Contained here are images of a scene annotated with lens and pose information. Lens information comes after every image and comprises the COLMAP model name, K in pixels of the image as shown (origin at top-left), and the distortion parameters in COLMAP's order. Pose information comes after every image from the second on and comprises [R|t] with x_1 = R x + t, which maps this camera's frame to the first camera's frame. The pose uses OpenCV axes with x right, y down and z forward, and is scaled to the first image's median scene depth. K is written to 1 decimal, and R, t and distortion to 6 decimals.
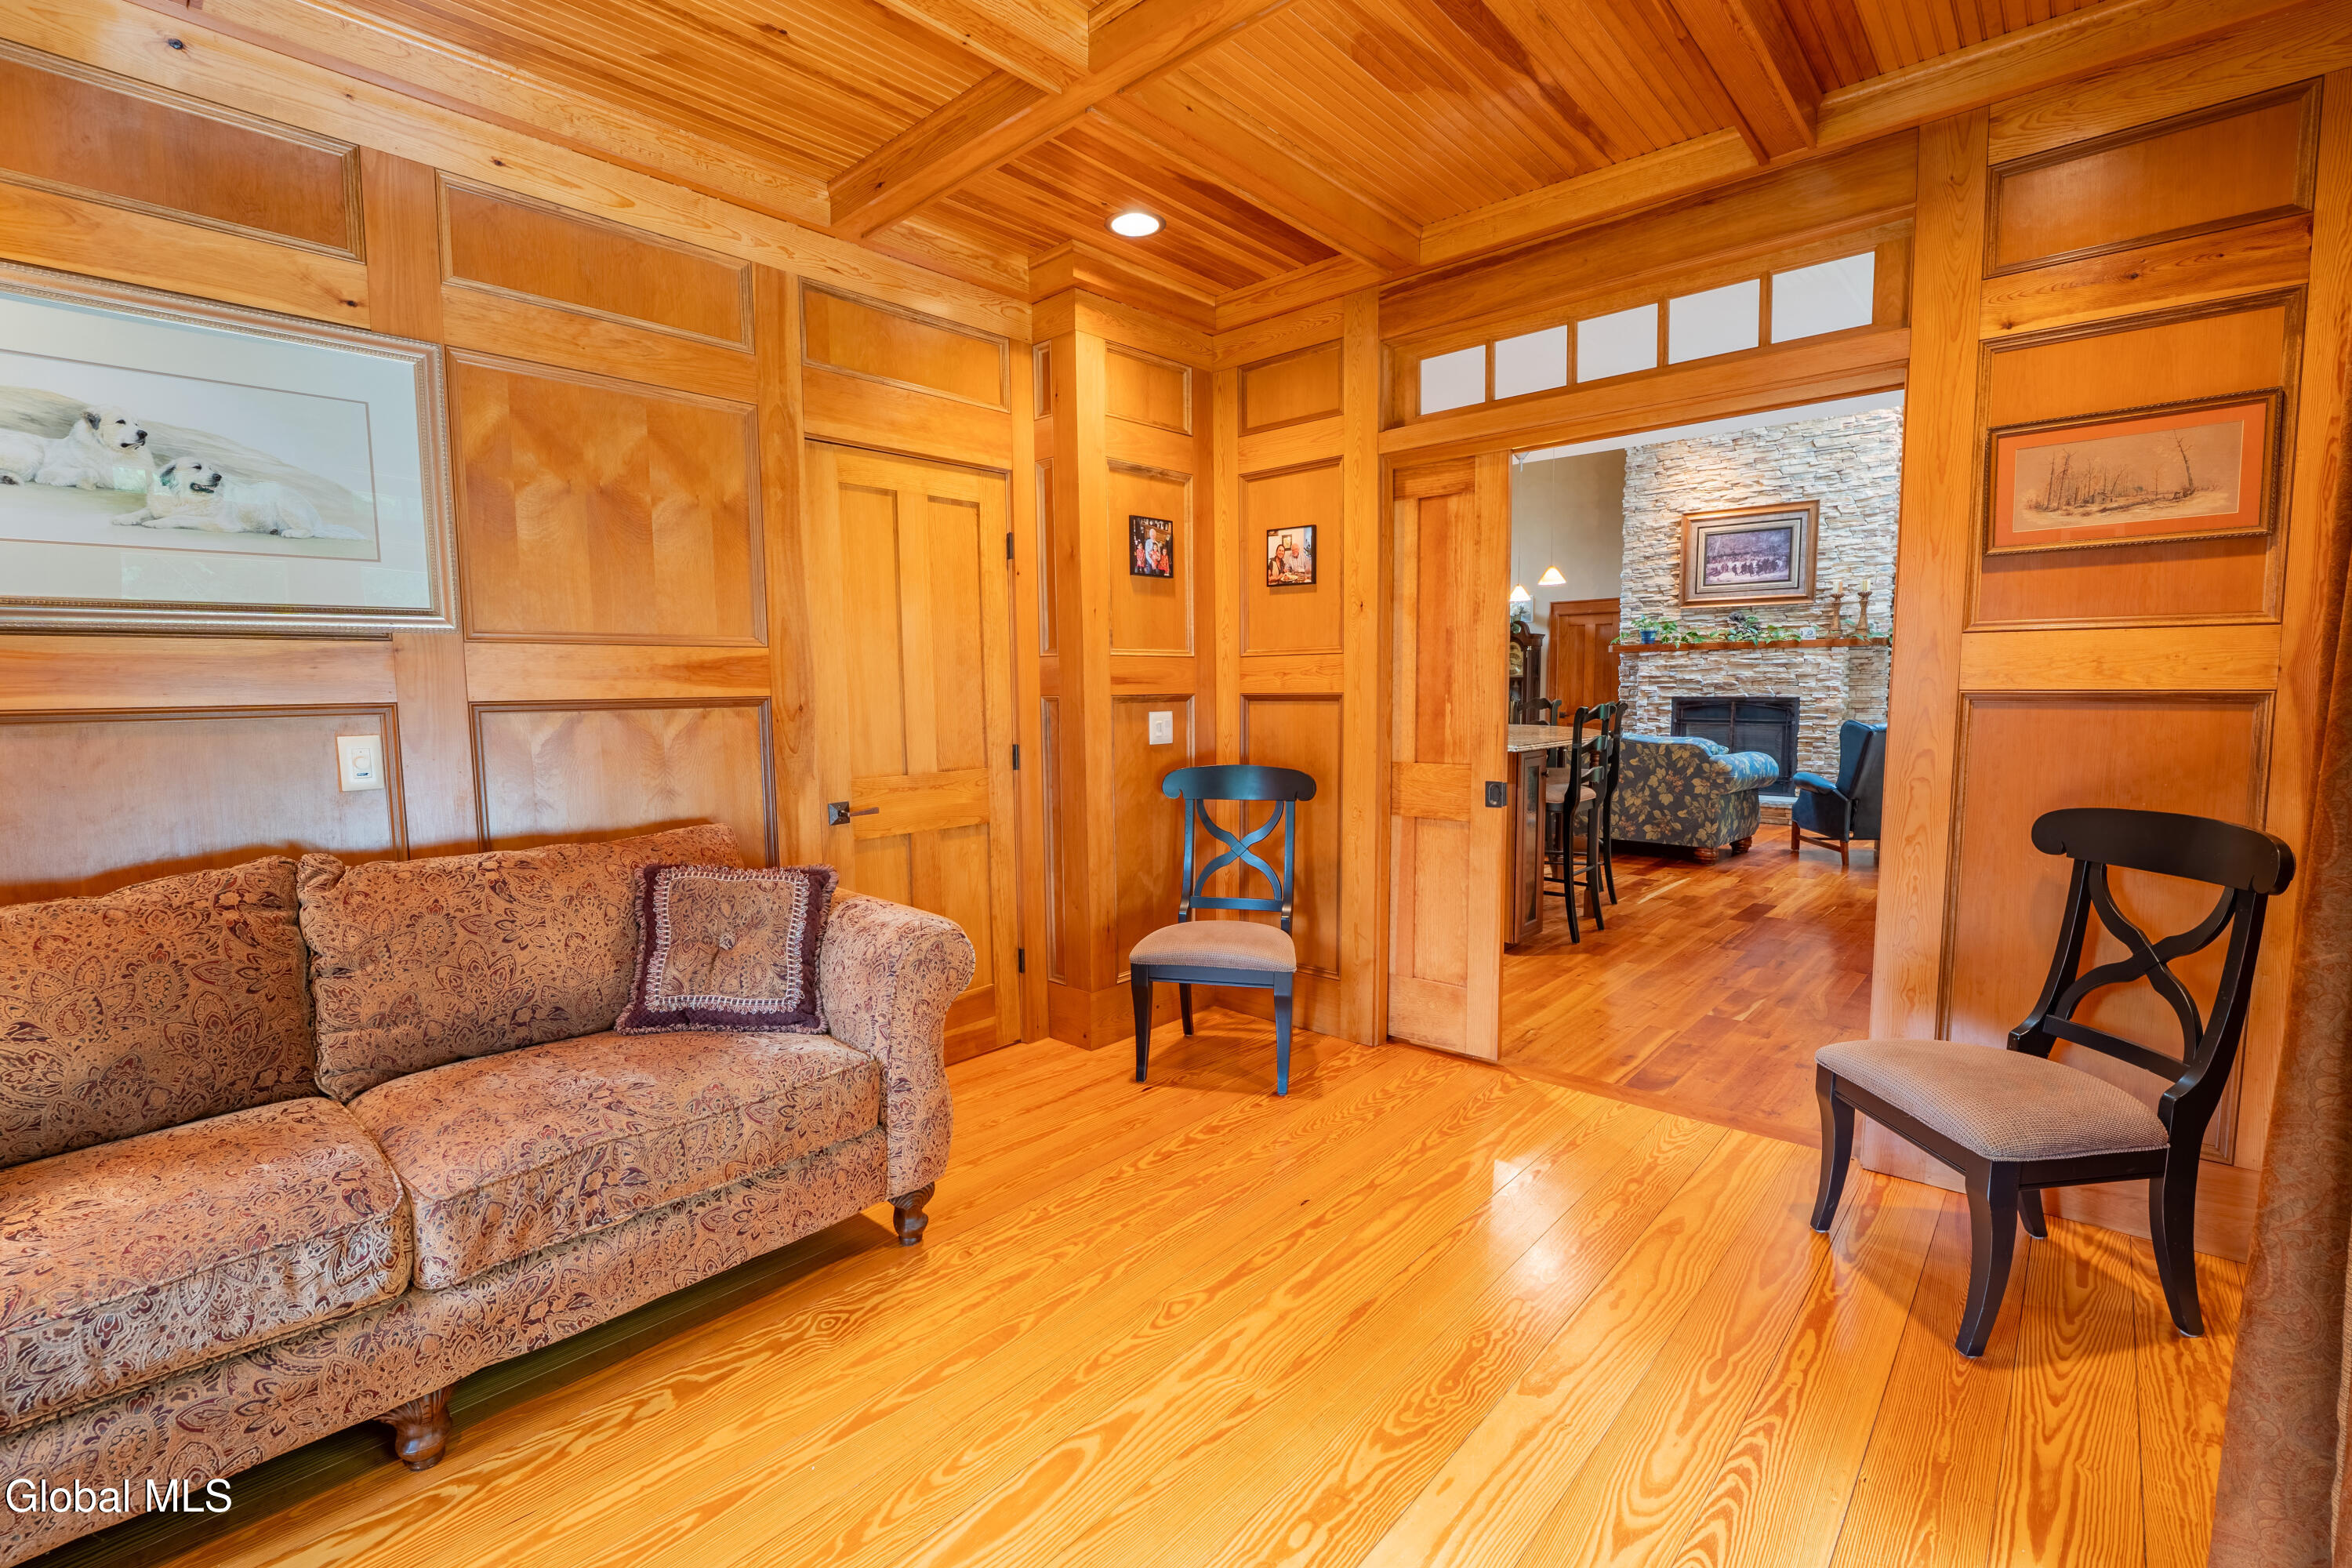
lens RADIAL K [[1034.6, 0, 1170.0], [0, 1034.6, 788.6], [0, 0, 1]] dist [-0.019199, -0.000025]
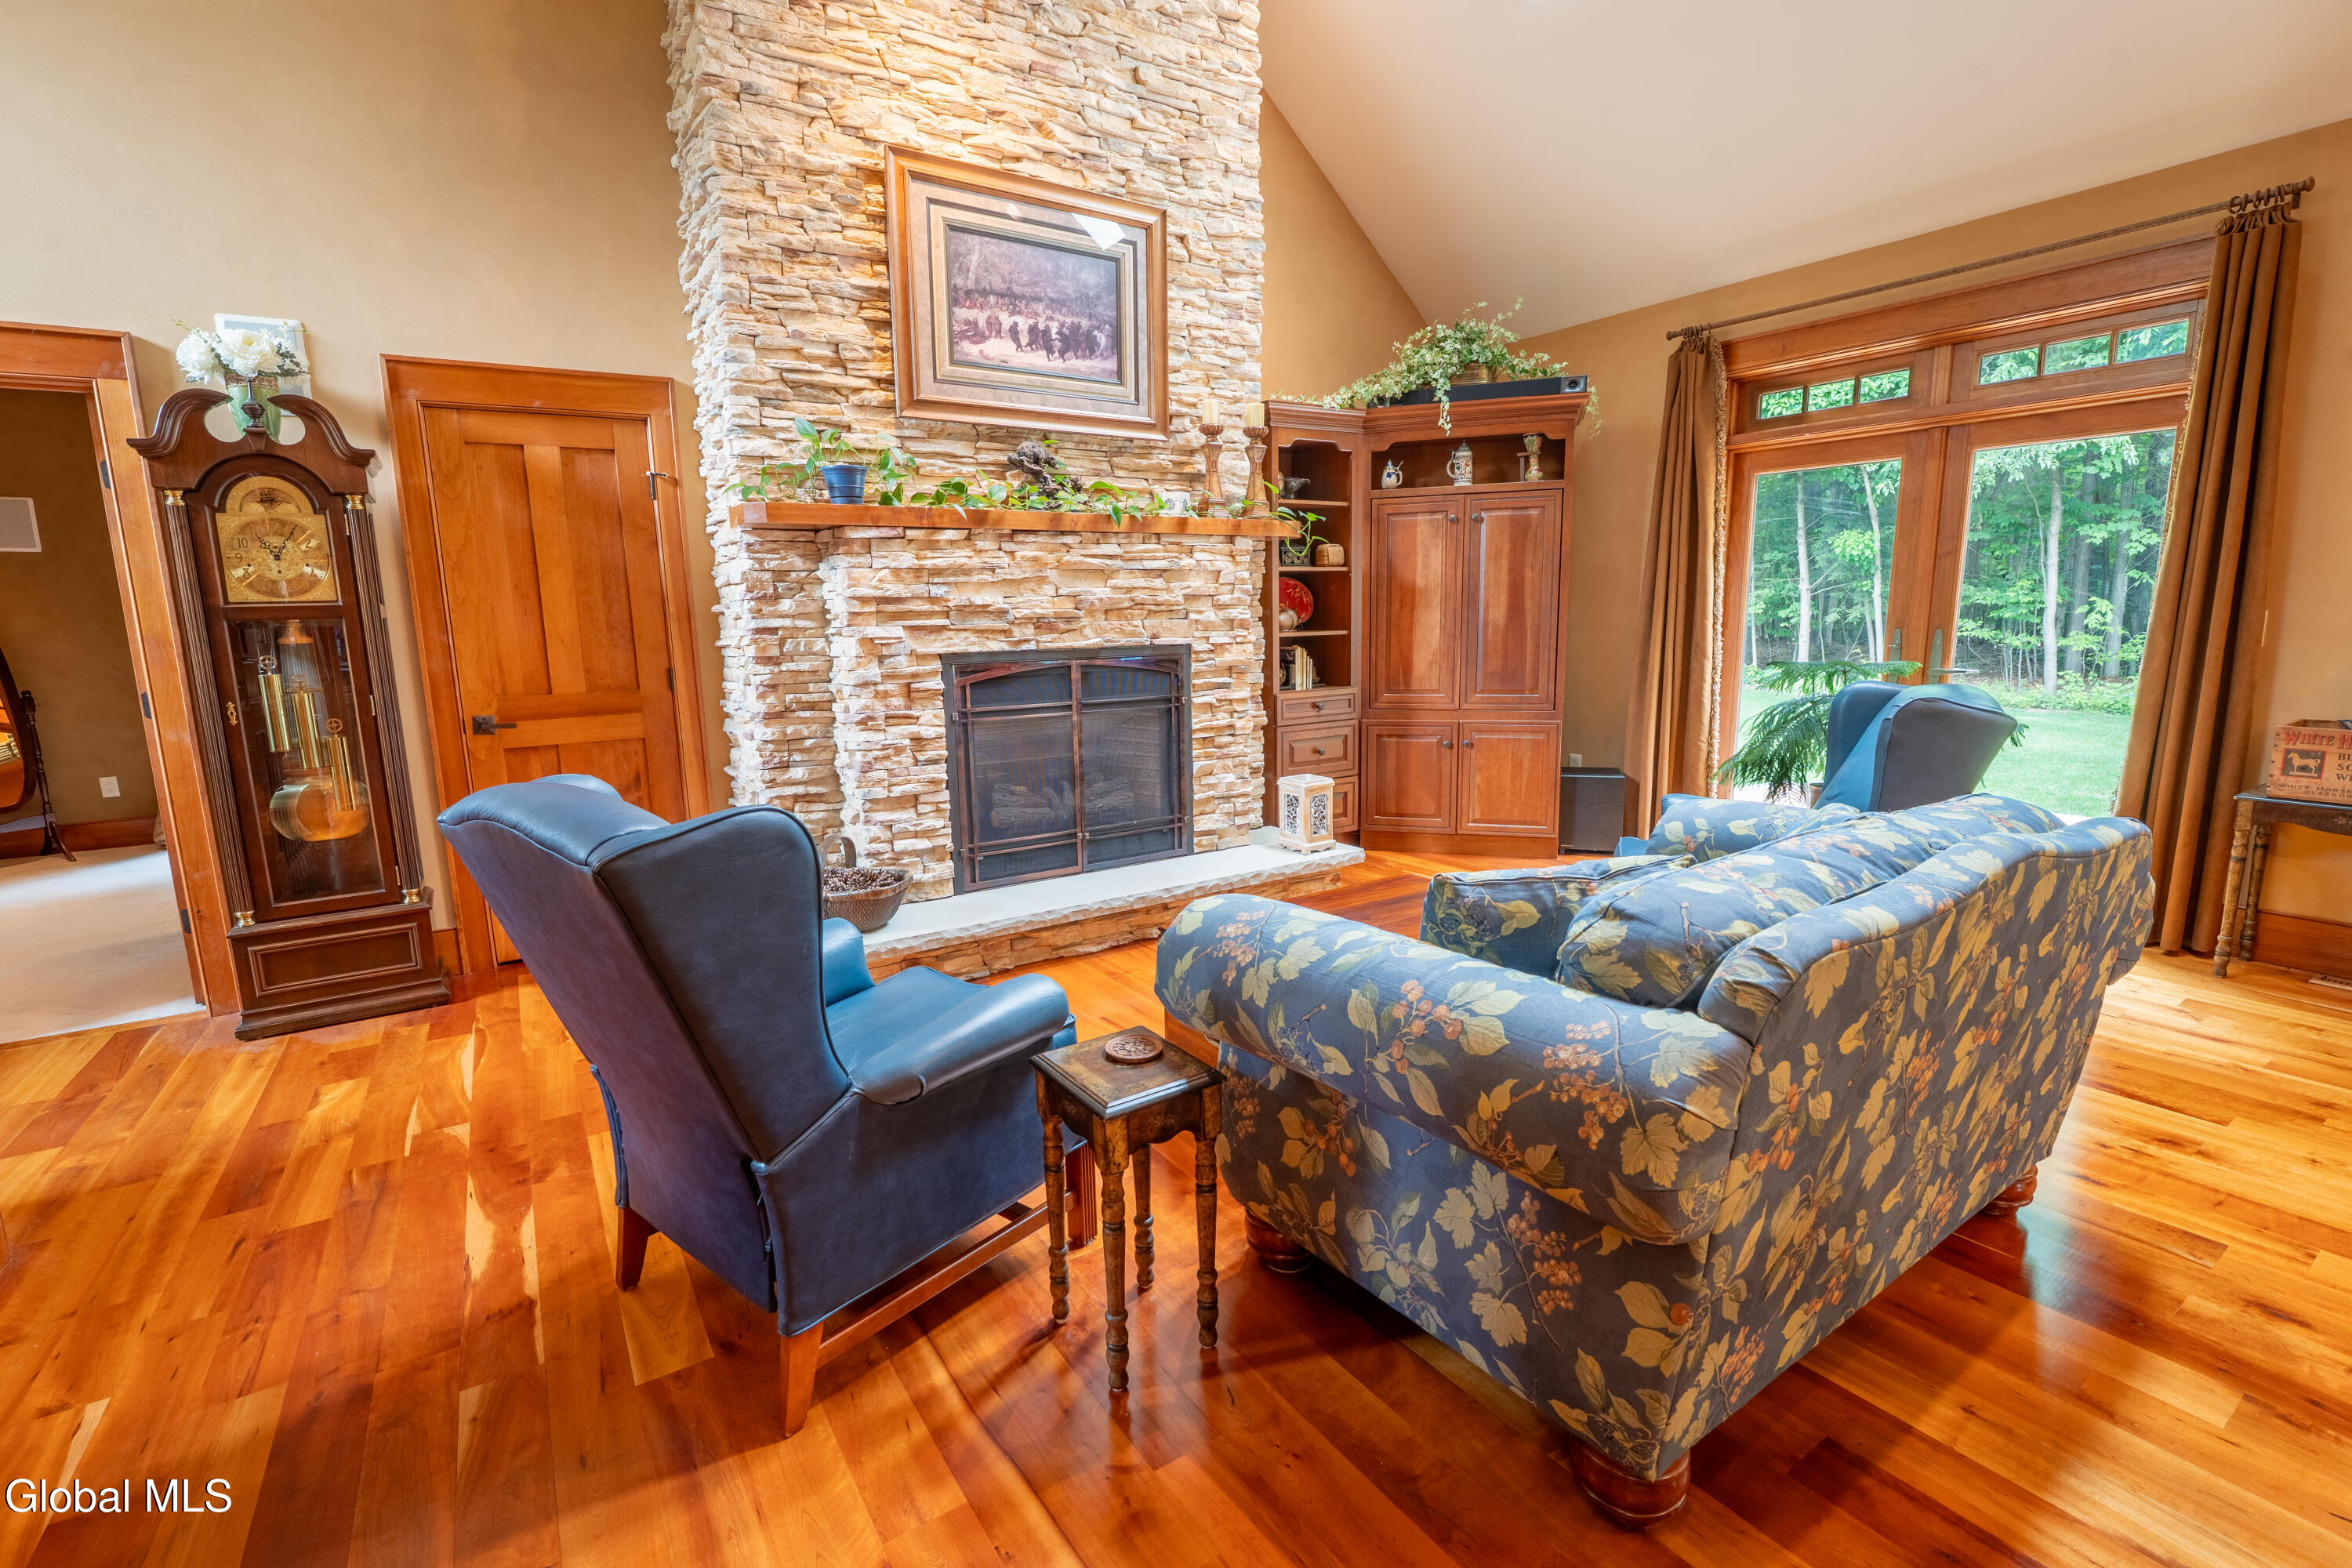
lens RADIAL K [[1034.6, 0, 1170.0], [0, 1034.6, 788.6], [0, 0, 1]] dist [-0.019199, -0.000025]
pose [[0.247917, -0.158465, 0.955733, 0.146018], [0.112922, 0.984534, 0.133948, -0.083855], [-0.962178, 0.074715, 0.261976, 0.846991]]
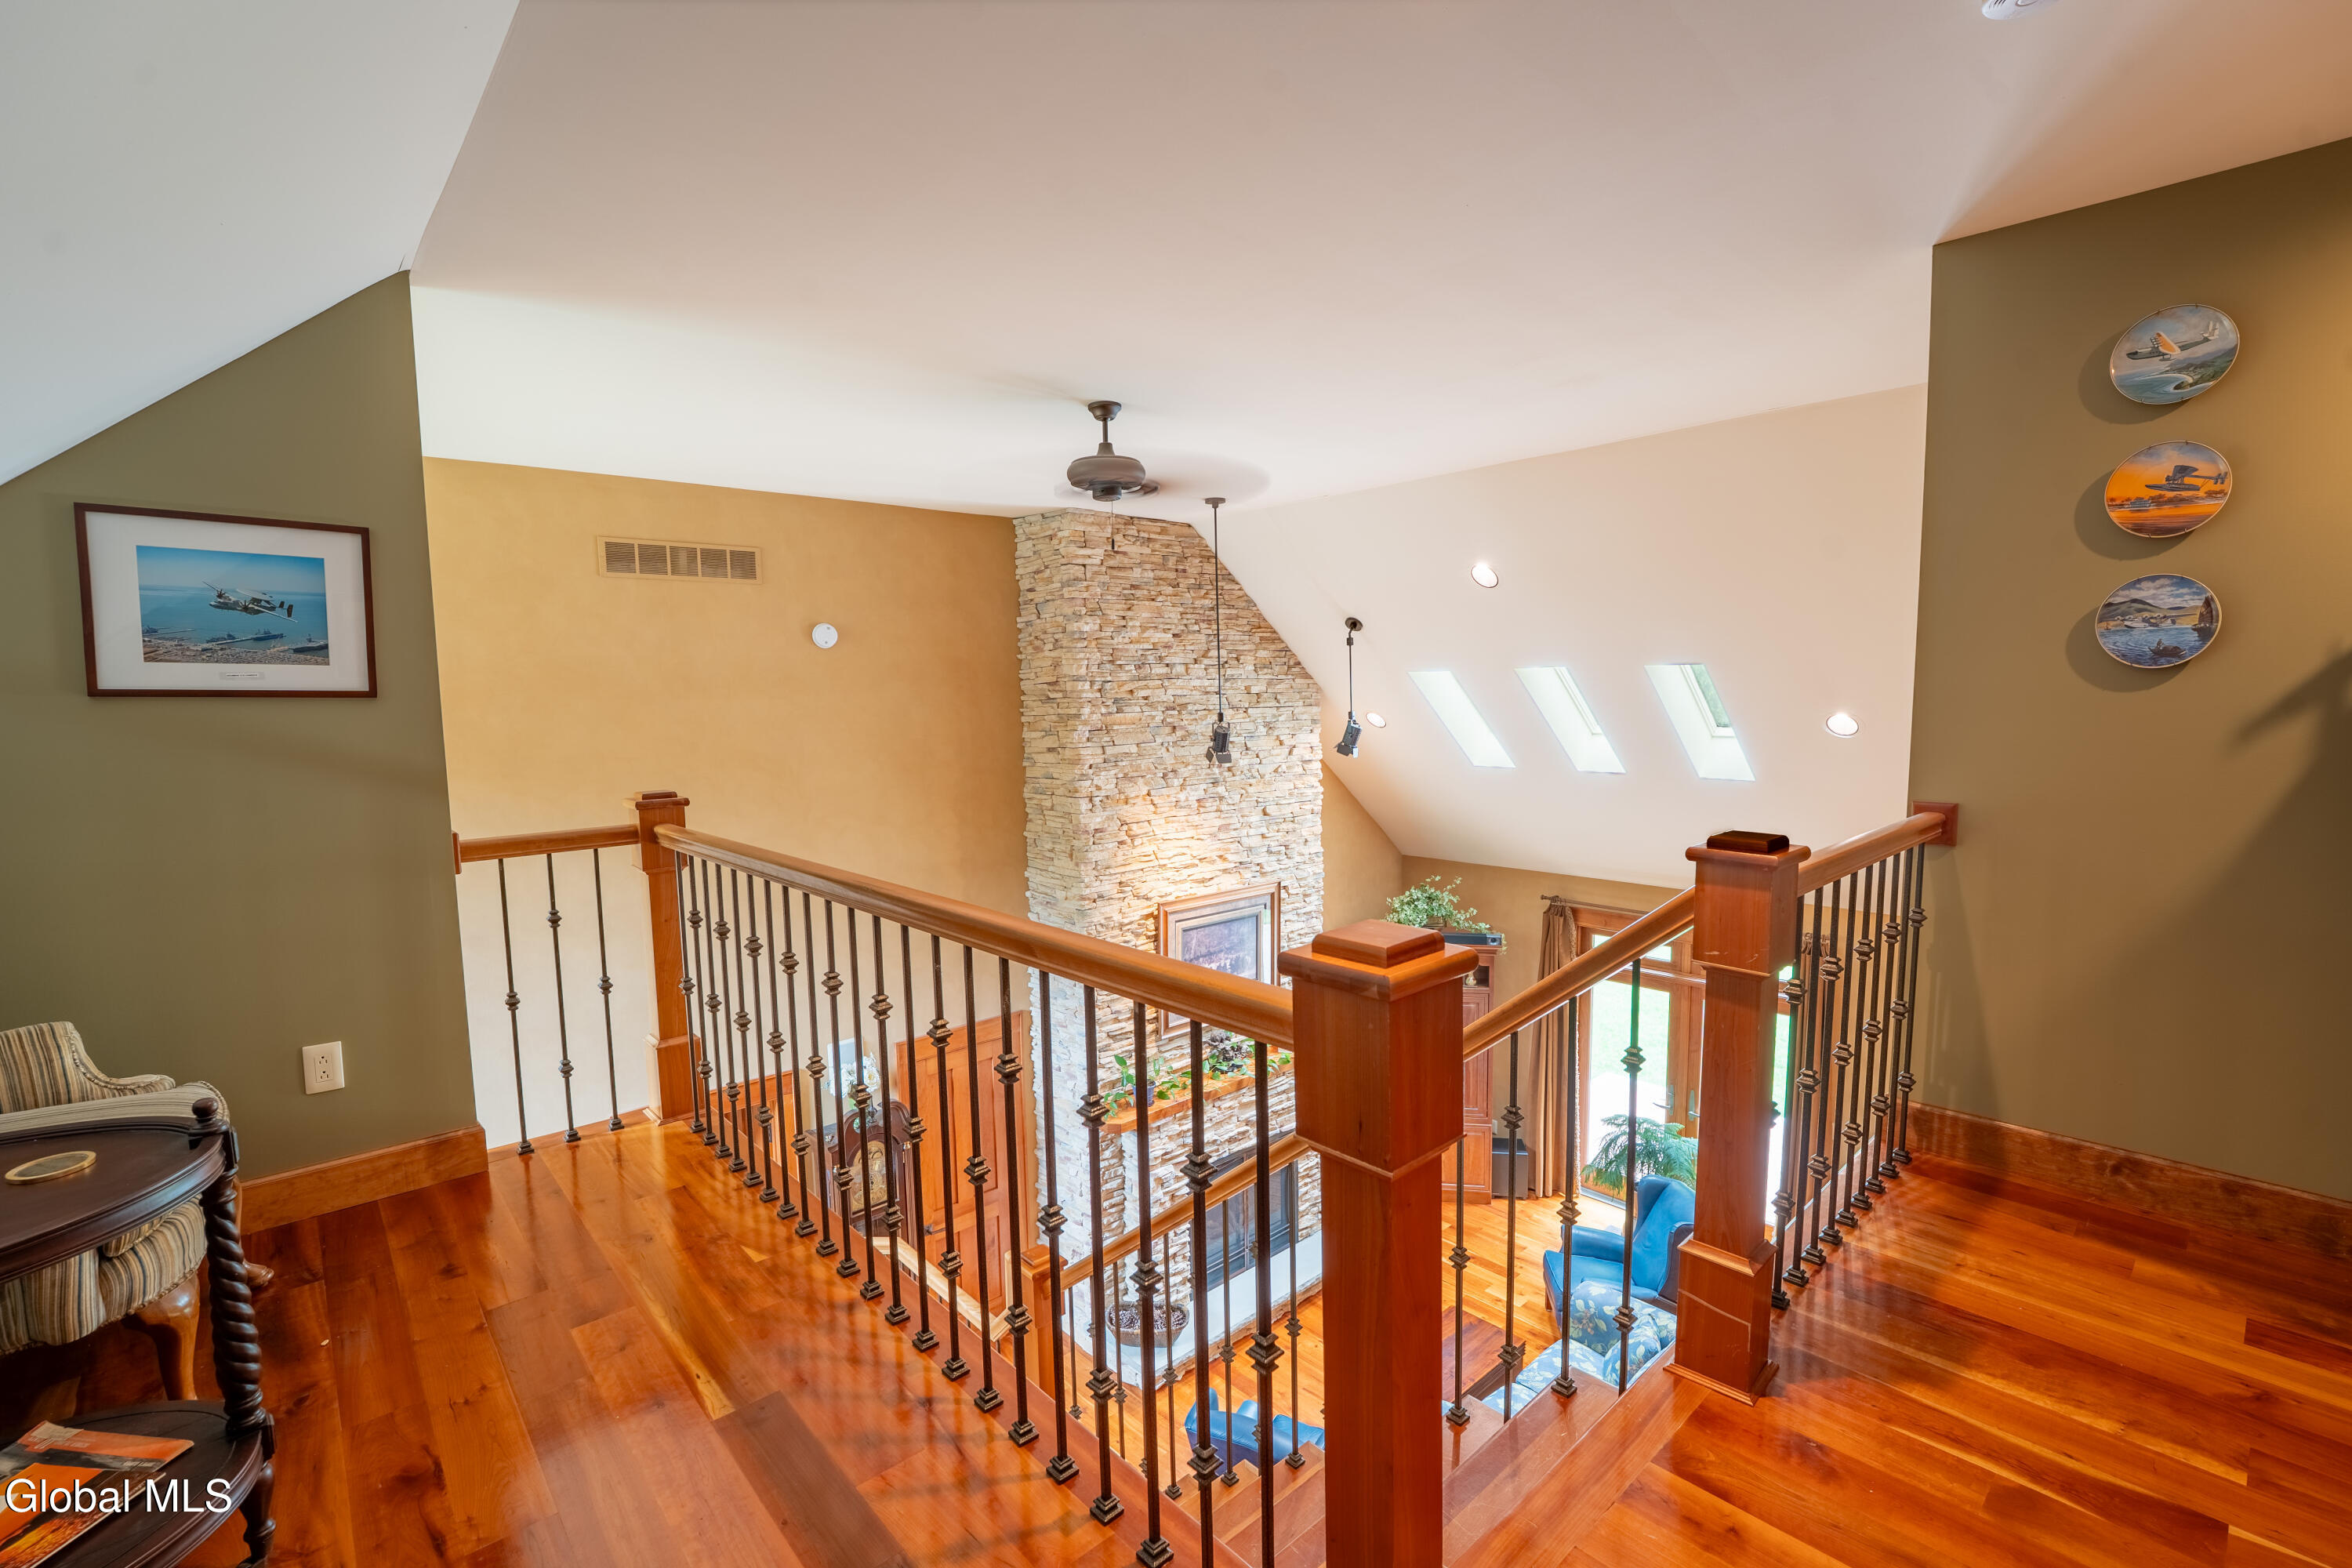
lens RADIAL K [[1034.6, 0, 1170.0], [0, 1034.6, 788.6], [0, 0, 1]] dist [-0.019199, -0.000025]
pose [[0.098446, -0.080145, 0.991910, -0.170639], [0.116270, 0.990851, 0.068520, -0.397095], [-0.988327, 0.108584, 0.106864, 0.935320]]
